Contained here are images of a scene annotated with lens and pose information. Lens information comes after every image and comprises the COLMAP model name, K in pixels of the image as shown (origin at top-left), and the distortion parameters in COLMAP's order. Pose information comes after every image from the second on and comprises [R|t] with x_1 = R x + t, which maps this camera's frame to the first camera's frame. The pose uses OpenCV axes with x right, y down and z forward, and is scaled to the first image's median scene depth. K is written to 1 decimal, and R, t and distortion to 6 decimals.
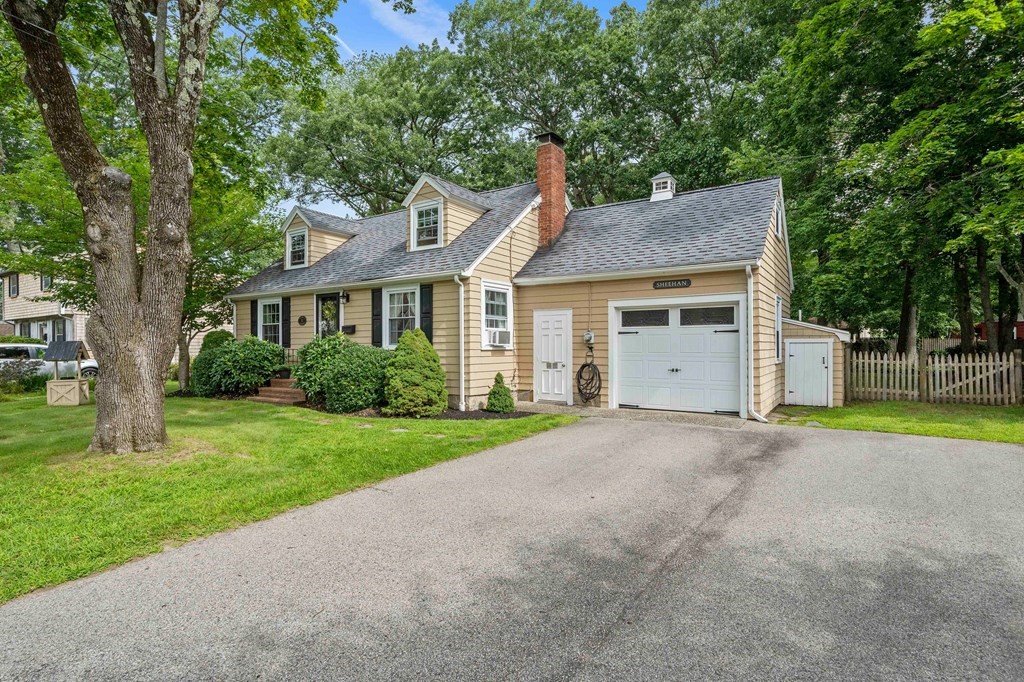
lens RADIAL K [[519.9, 0, 511.9], [0, 519.9, 342.7], [0, 0, 1]] dist [0.003666, 0.000084]
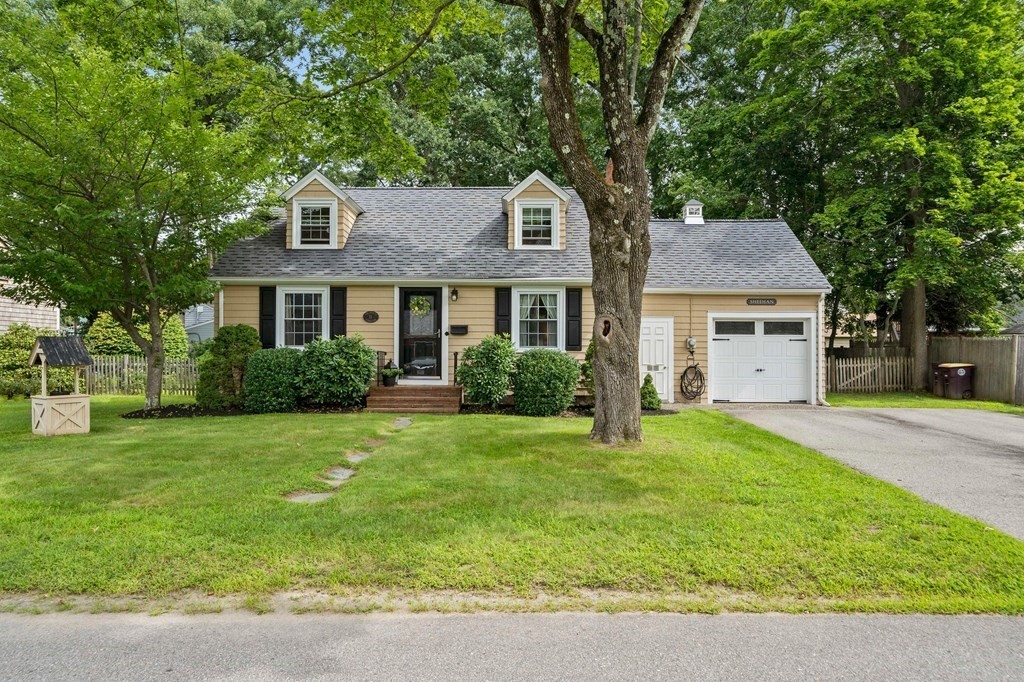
lens RADIAL K [[687.8, 0, 511.2], [0, 687.8, 343.3], [0, 0, 1]] dist [-0.001602, -0.000256]
pose [[0.832289, 0.013315, 0.554182, -0.999007], [-0.011301, 0.999911, -0.007052, 0.005675], [-0.554227, -0.000394, 0.832366, -0.043505]]
